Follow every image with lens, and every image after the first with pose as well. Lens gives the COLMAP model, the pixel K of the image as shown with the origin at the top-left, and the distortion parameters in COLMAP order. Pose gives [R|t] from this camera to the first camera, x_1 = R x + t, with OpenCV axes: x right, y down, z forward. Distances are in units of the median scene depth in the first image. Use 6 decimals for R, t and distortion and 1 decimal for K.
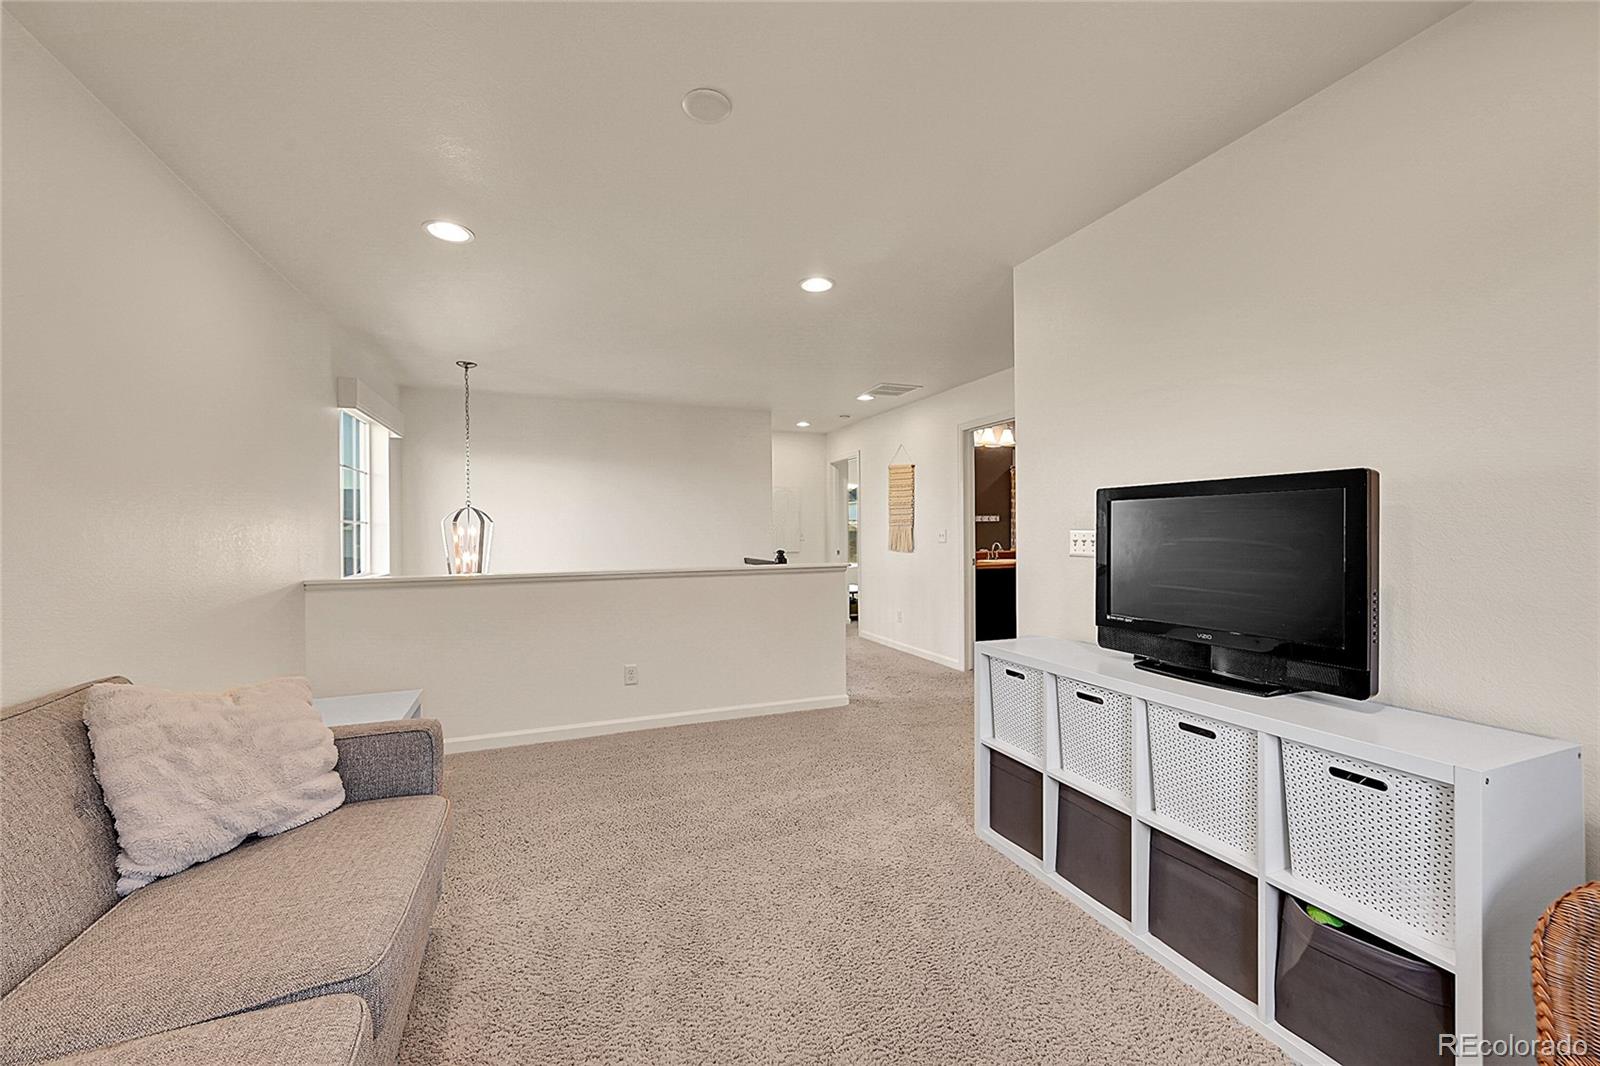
lens RADIAL K [[628.4, 0, 799.6], [0, 628.4, 535.5], [0, 0, 1]] dist [-0.003486, 0.000052]
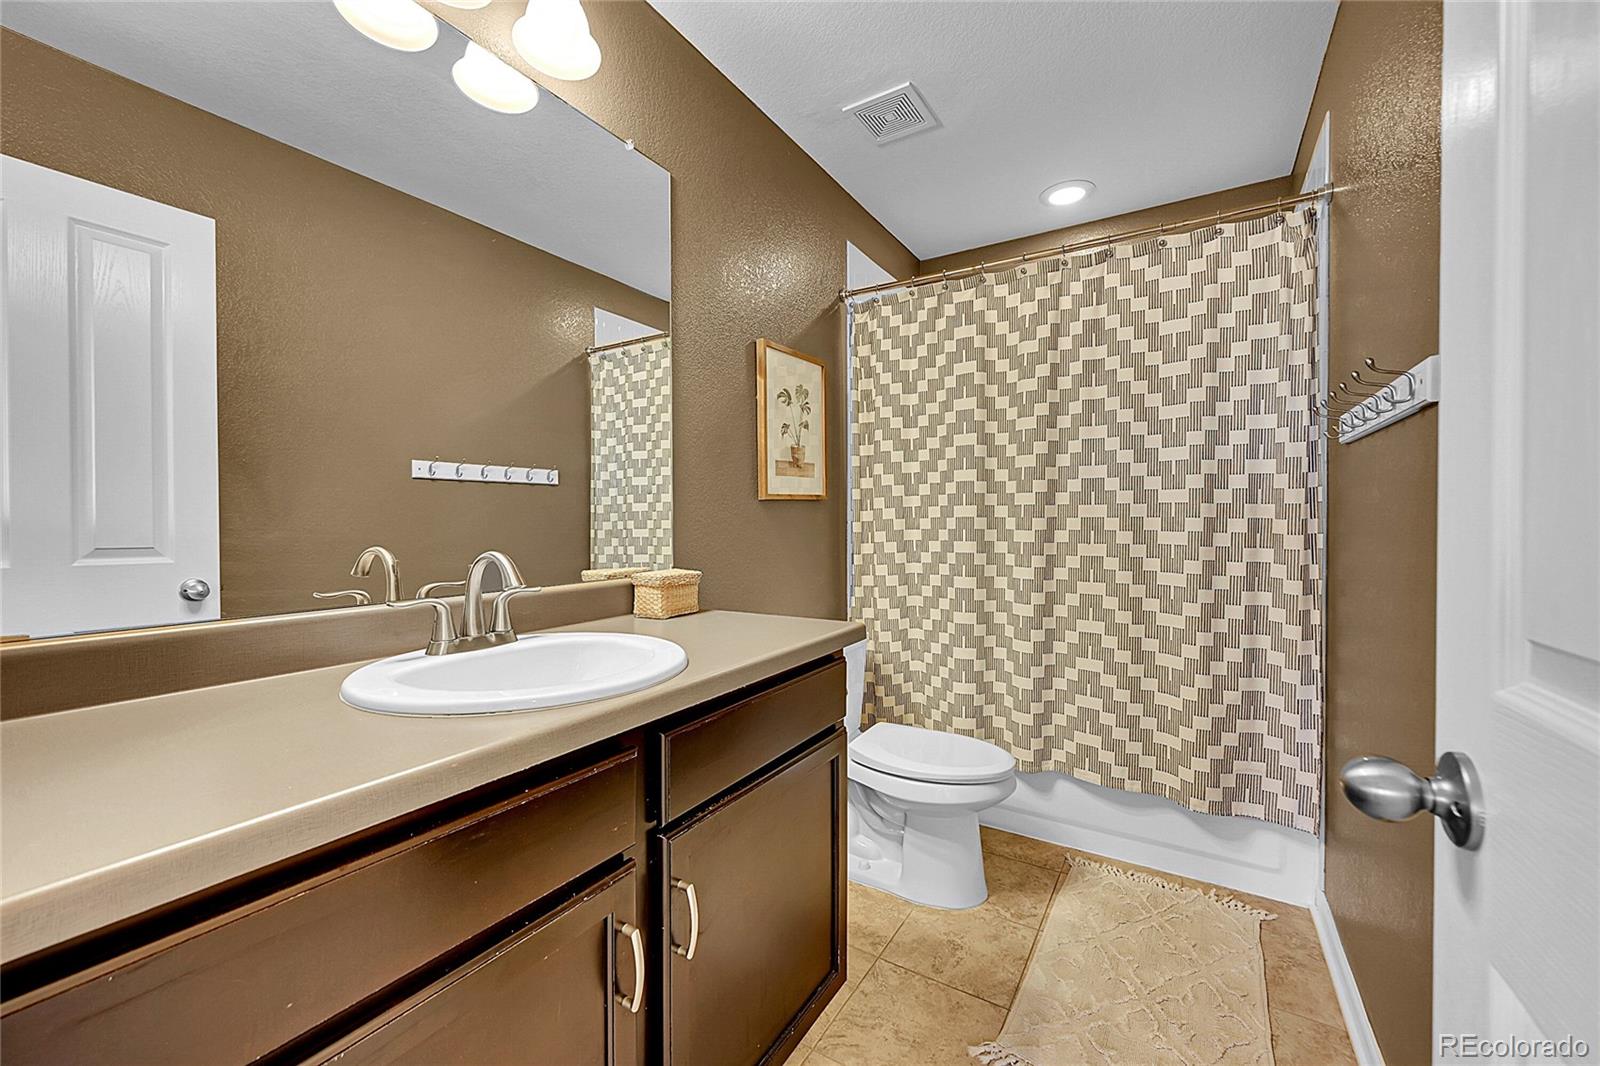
lens RADIAL K [[628.4, 0, 800.7], [0, 628.4, 527.6], [0, 0, 1]] dist [-0.003486, 0.000052]
pose [[0.809779, -0.005358, 0.586710, 0.212907], [-0.000250, 0.999955, 0.009477, 0.000555], [-0.586734, -0.007821, 0.809742, 0.602442]]
